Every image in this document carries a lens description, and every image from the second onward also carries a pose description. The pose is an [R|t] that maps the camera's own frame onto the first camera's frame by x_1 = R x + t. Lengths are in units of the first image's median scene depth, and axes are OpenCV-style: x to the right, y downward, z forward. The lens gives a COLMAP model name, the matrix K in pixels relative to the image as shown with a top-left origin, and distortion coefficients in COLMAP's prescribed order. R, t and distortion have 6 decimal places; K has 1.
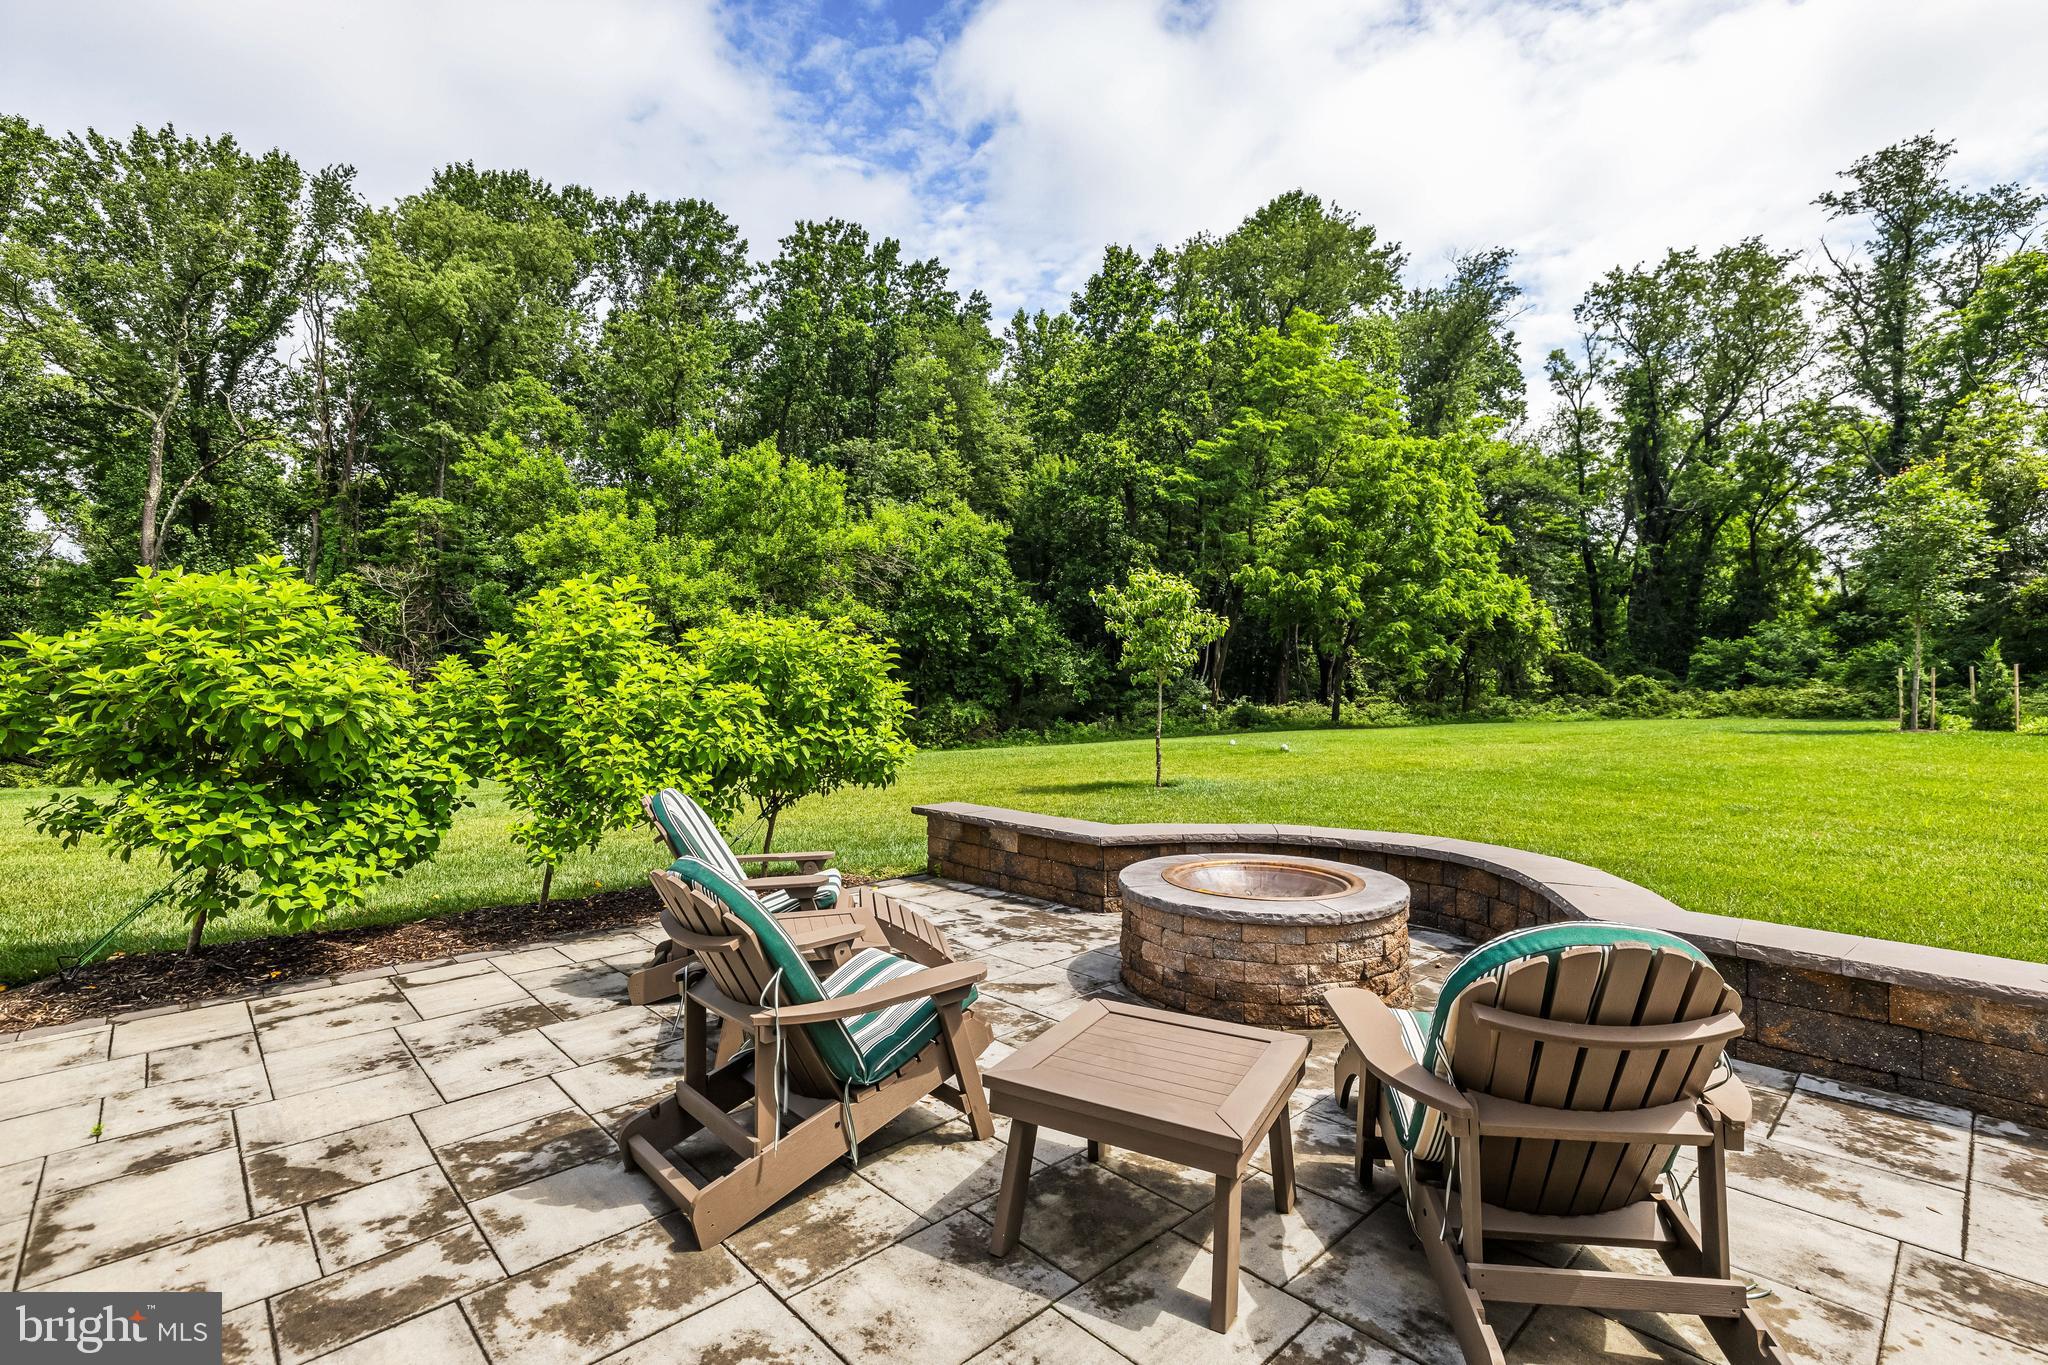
lens RADIAL K [[929.5, 0, 1015.9], [0, 929.5, 660.6], [0, 0, 1]] dist [-0.007110, 0.003163]
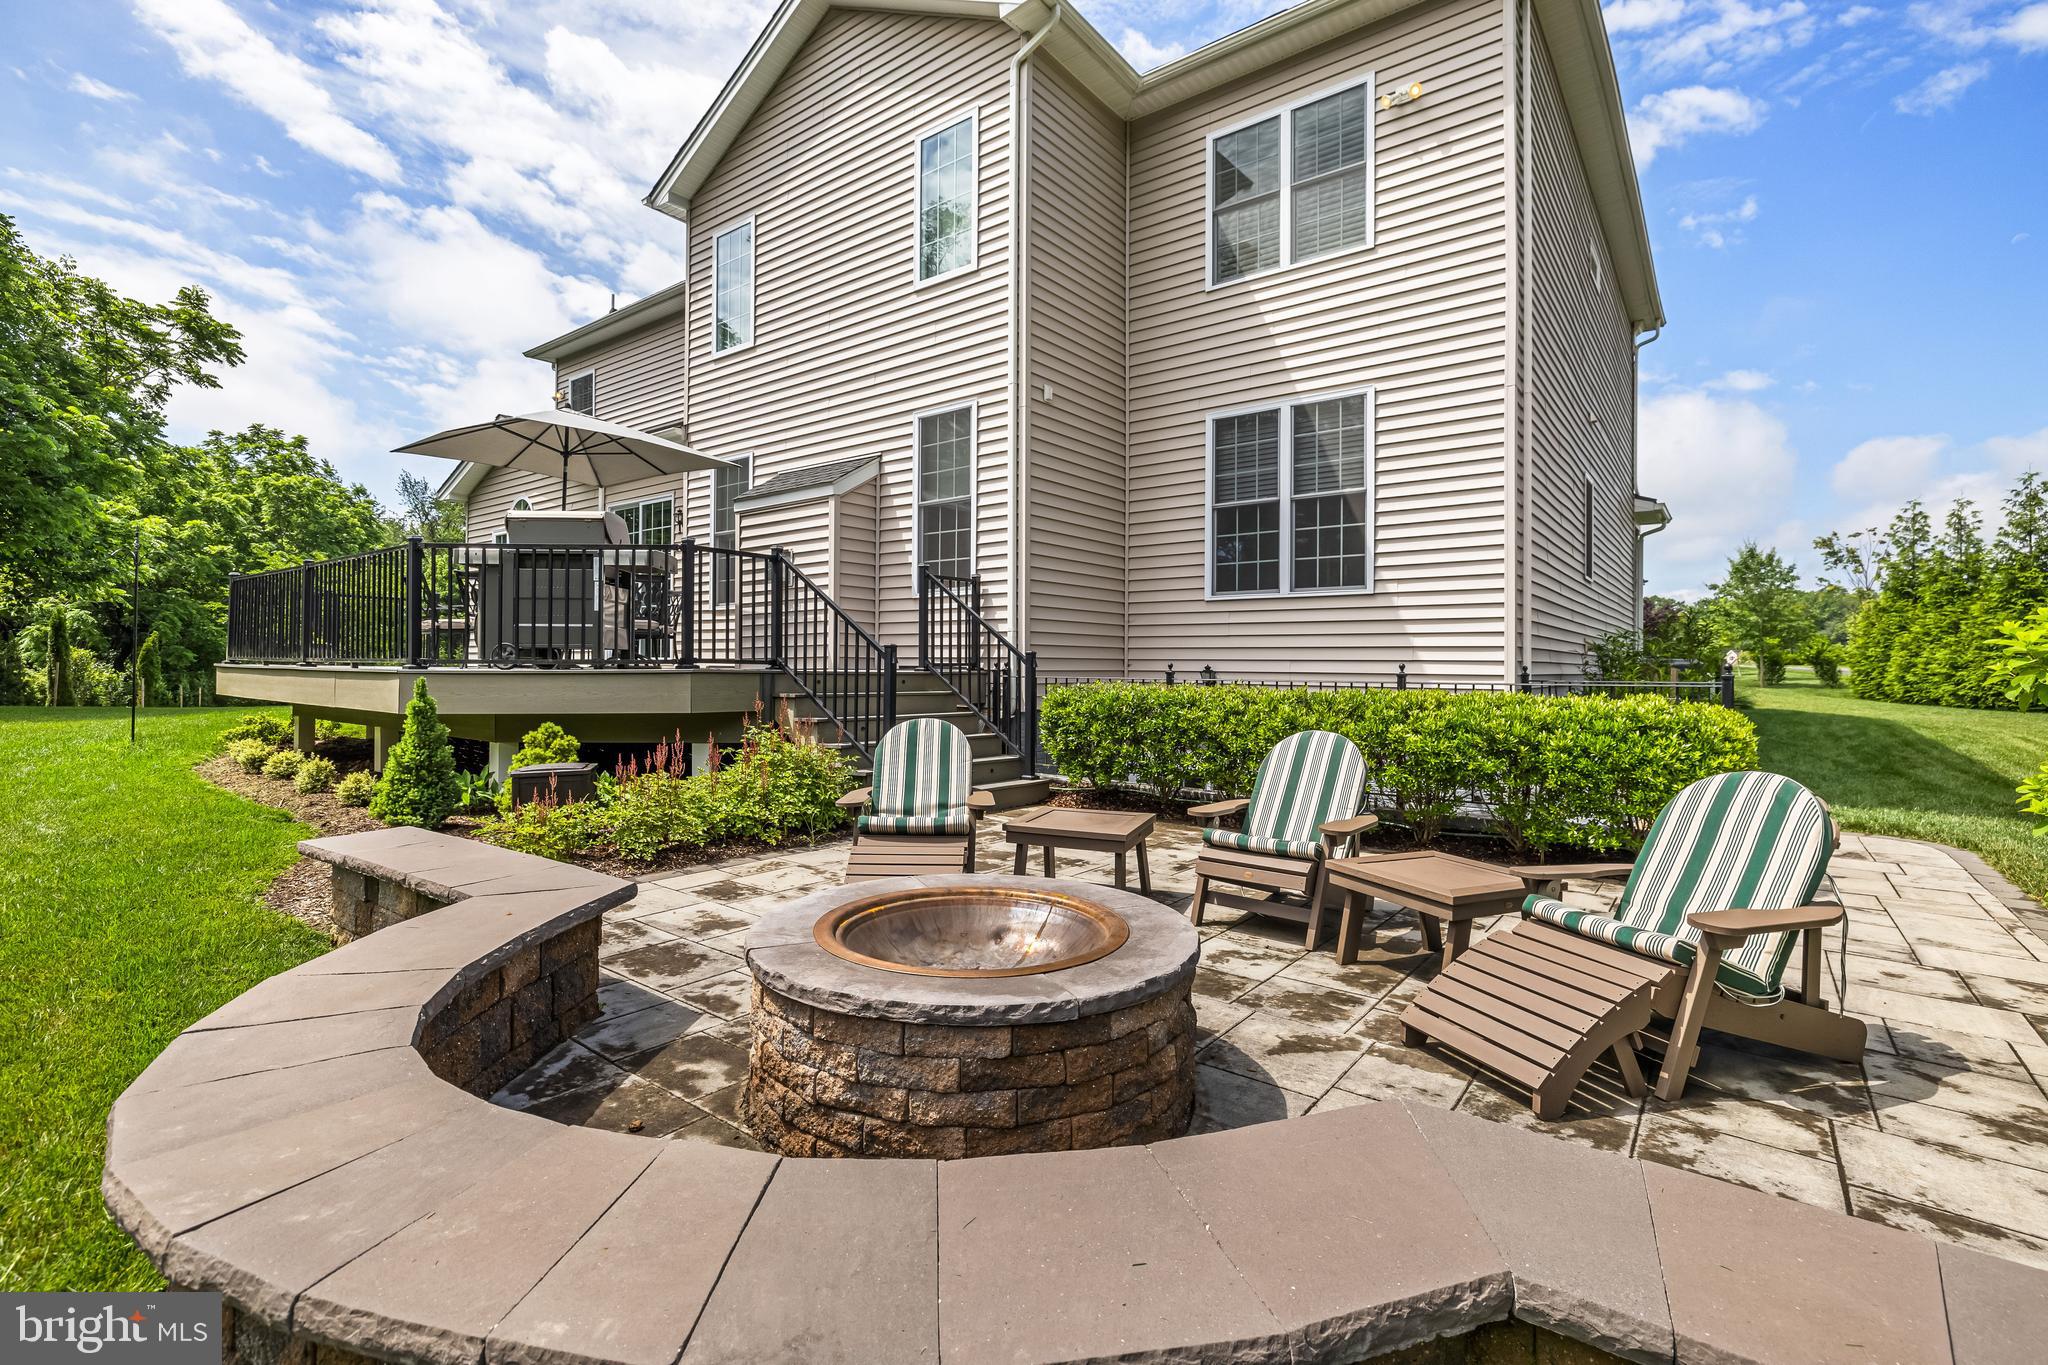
lens RADIAL K [[929.5, 0, 1016.0], [0, 929.5, 673.2], [0, 0, 1]] dist [-0.007110, 0.003163]
pose [[-0.987161, -0.010305, -0.159393, 0.036133], [-0.008386, 0.999884, -0.012706, 0.007679], [0.159506, -0.011207, -0.987133, 0.174913]]
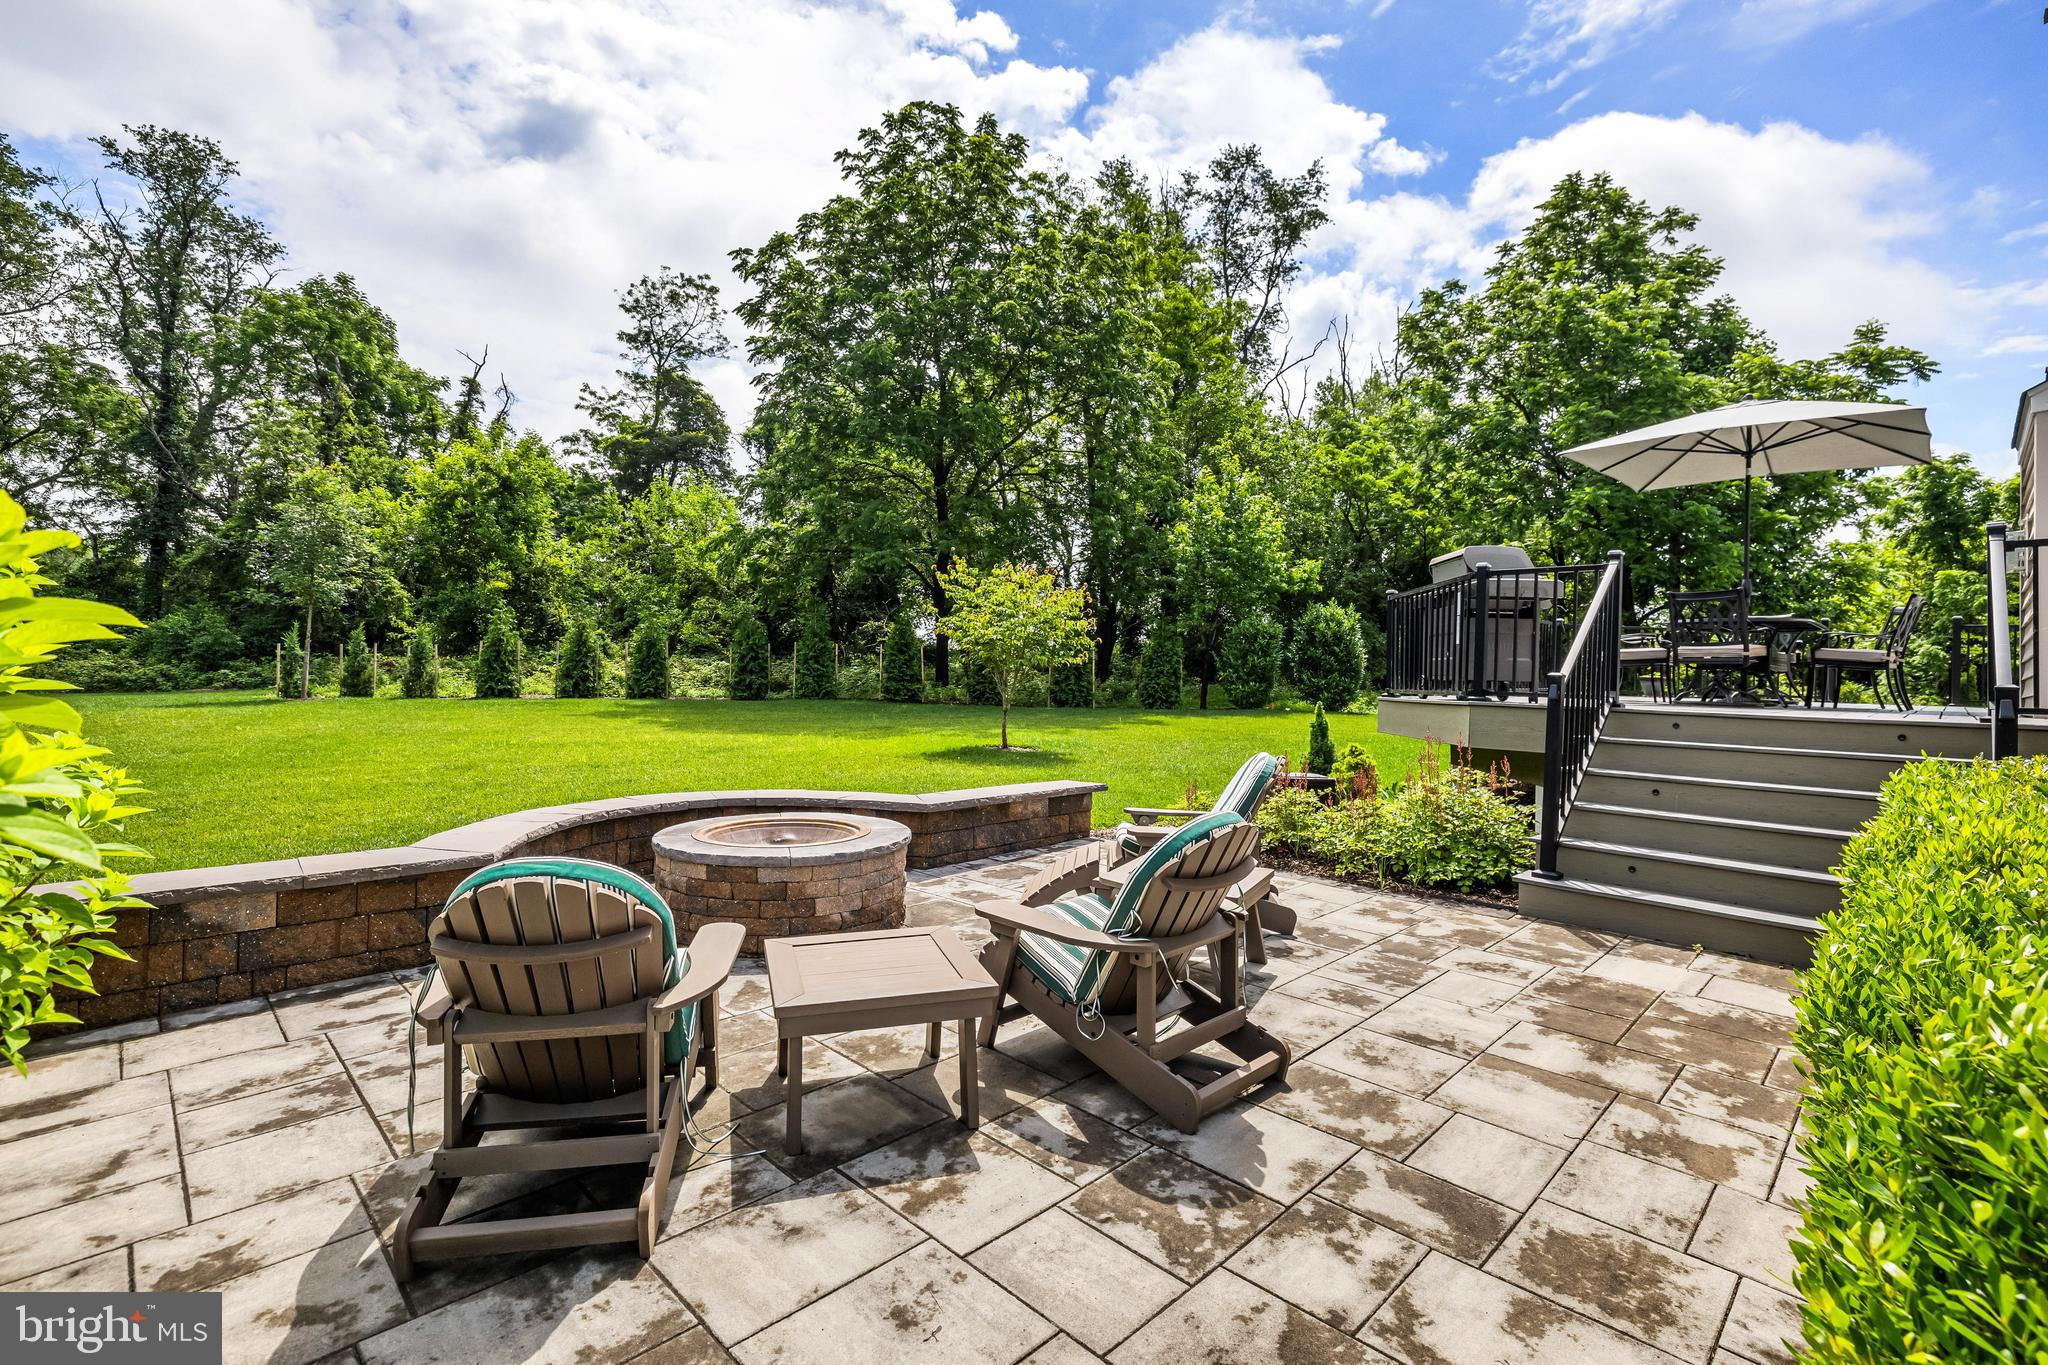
lens RADIAL K [[929.5, 0, 1013.2], [0, 929.5, 661.6], [0, 0, 1]] dist [-0.007110, 0.003163]
pose [[-0.029867, 0.007735, 0.999524, -0.094434], [-0.038939, 0.999202, -0.008896, 0.002837], [-0.998795, -0.039186, -0.029542, 0.081596]]
